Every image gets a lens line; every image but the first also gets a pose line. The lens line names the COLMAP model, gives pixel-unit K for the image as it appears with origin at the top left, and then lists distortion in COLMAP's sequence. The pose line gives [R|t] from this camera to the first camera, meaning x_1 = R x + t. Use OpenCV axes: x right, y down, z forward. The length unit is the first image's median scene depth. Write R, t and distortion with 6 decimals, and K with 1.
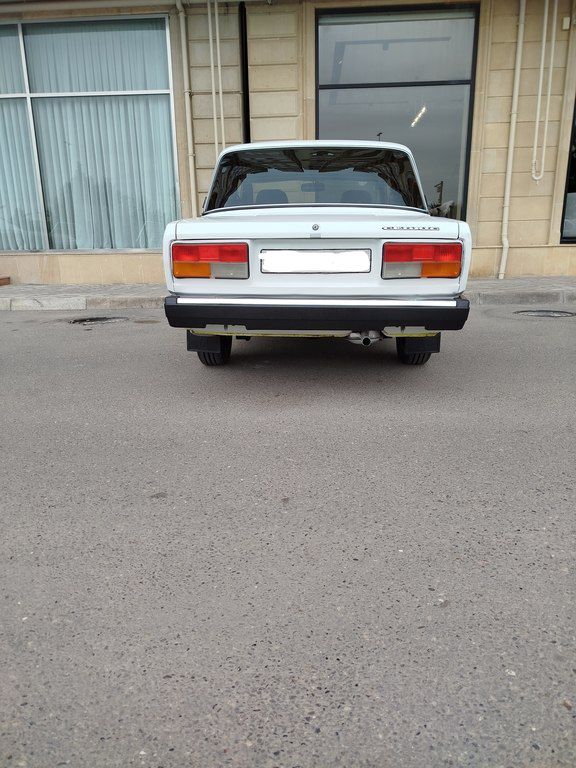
lens RADIAL K [[532.6, 0, 298.2], [0, 532.6, 386.2], [0, 0, 1]] dist [0.030342, -0.035975]
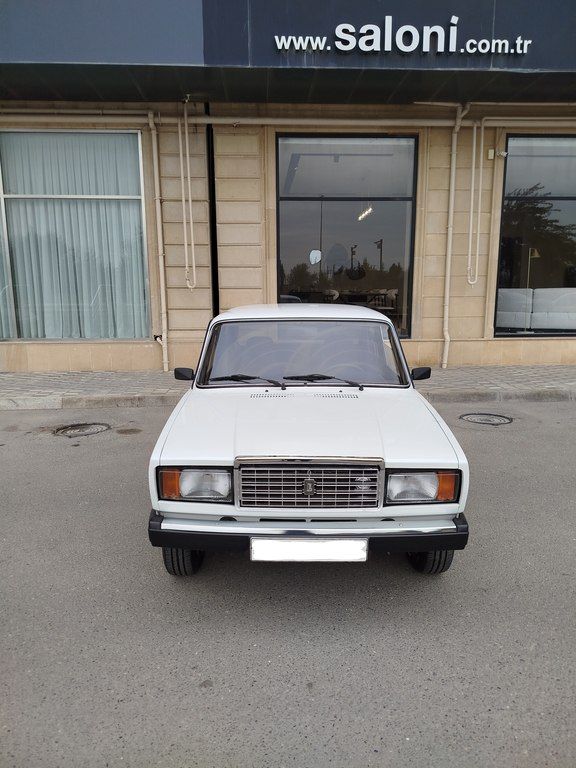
lens RADIAL K [[532.6, 0, 299.0], [0, 532.6, 380.9], [0, 0, 1]] dist [0.030342, -0.035975]
pose [[0.994500, -0.008884, 0.104361, -0.040751], [0.017274, 0.996664, -0.079770, -0.093449], [-0.103304, 0.081134, 0.991335, -0.073165]]
